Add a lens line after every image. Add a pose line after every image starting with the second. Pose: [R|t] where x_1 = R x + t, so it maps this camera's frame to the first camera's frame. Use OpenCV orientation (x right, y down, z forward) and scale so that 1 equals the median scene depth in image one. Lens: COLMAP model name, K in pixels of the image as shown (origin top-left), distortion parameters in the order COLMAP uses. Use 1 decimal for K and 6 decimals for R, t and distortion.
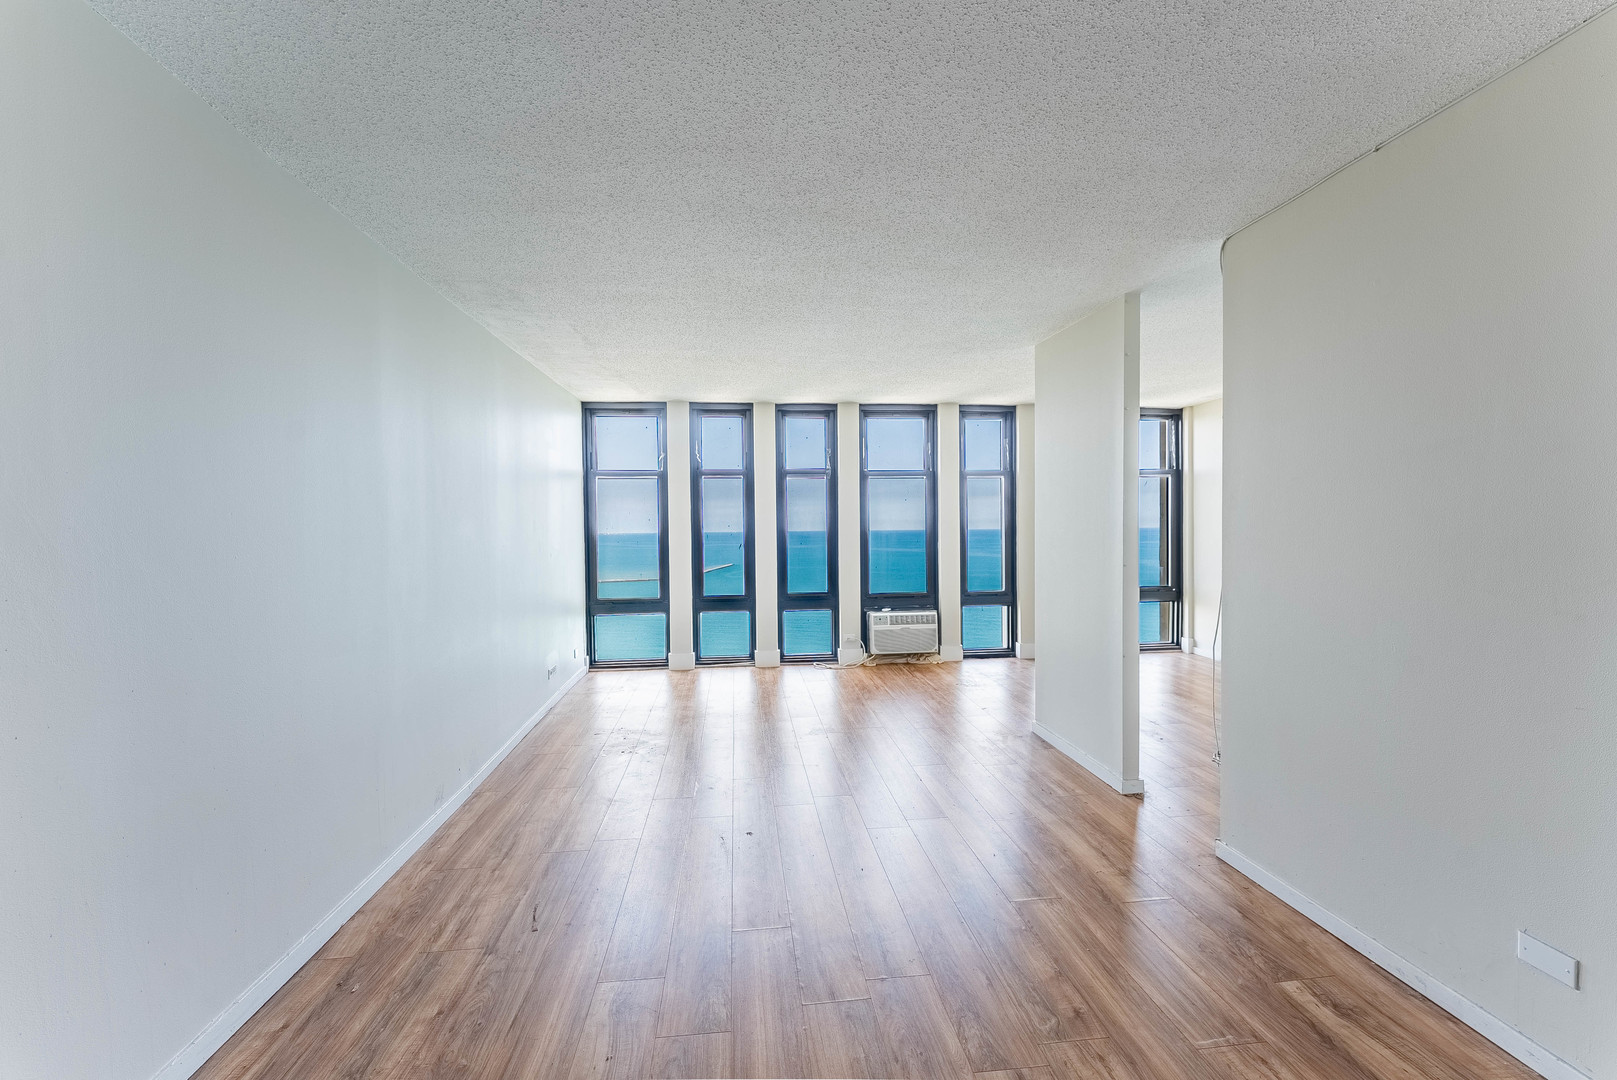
lens RADIAL K [[651.0, 0, 808.5], [0, 651.0, 540.0], [0, 0, 1]] dist [0.000006, -0.000131]
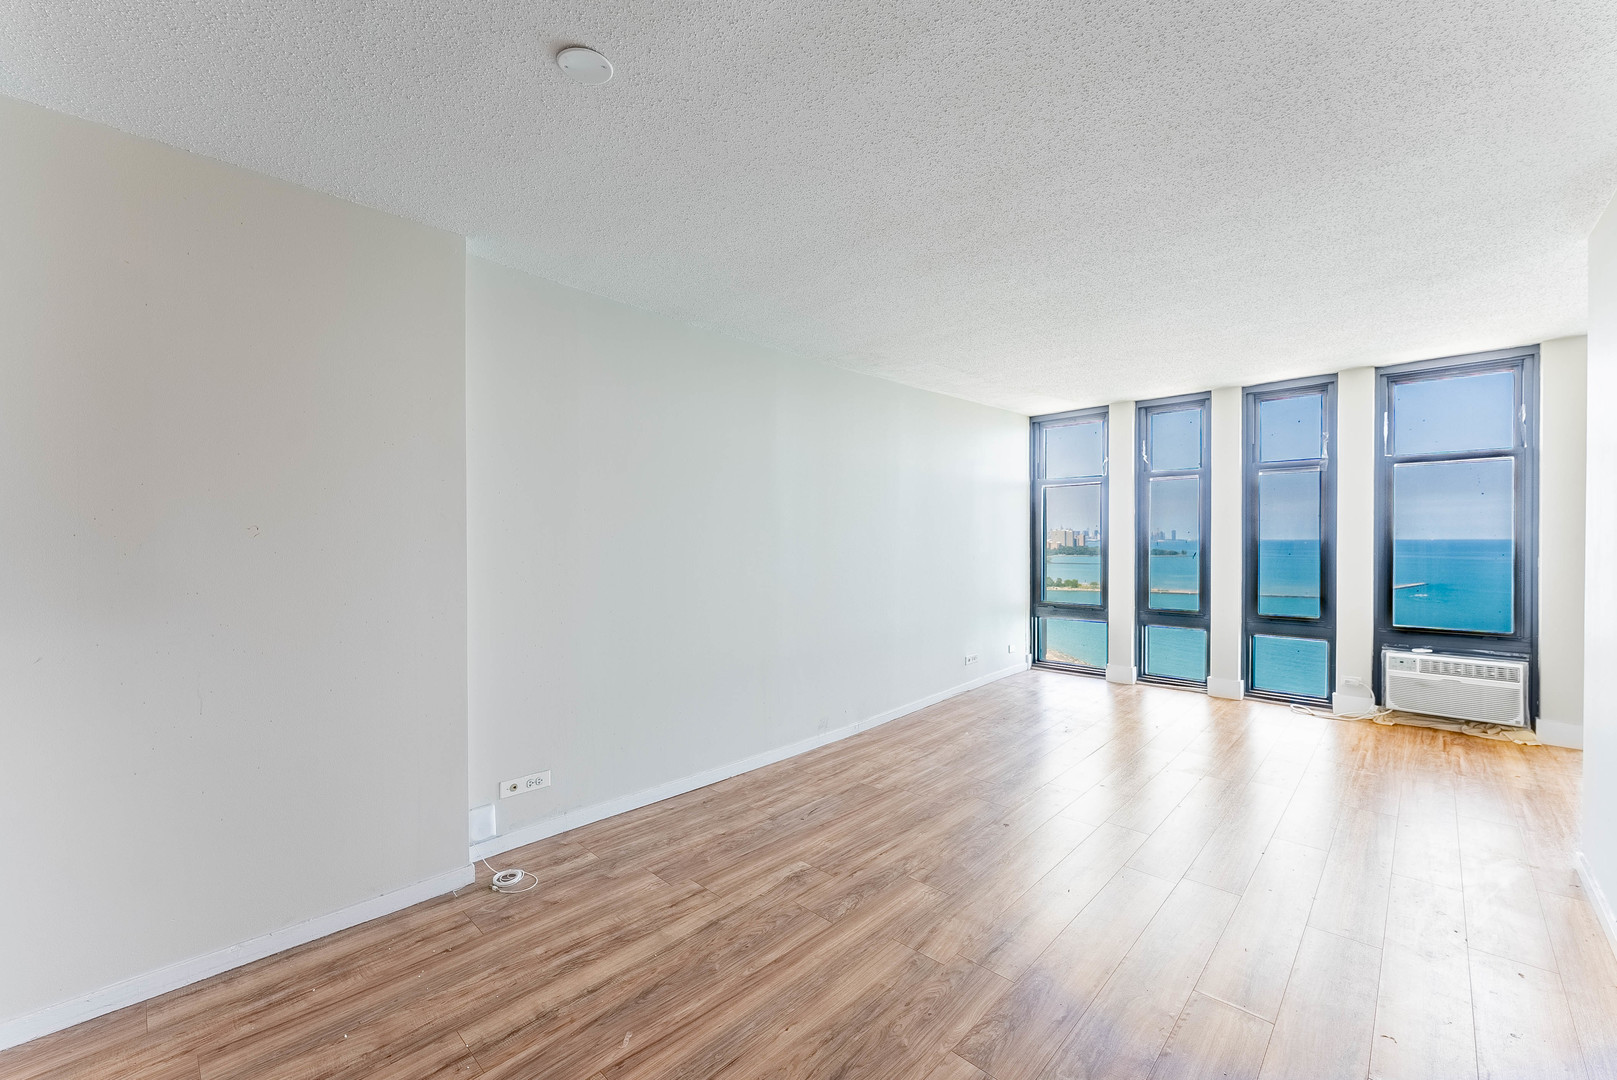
lens RADIAL K [[651.0, 0, 808.5], [0, 651.0, 540.0], [0, 0, 1]] dist [0.000006, -0.000131]
pose [[0.639100, 0.009655, -0.769063, 0.240595], [-0.015857, 0.999874, -0.000624, -0.002220], [0.768960, 0.012594, 0.639173, 0.035122]]
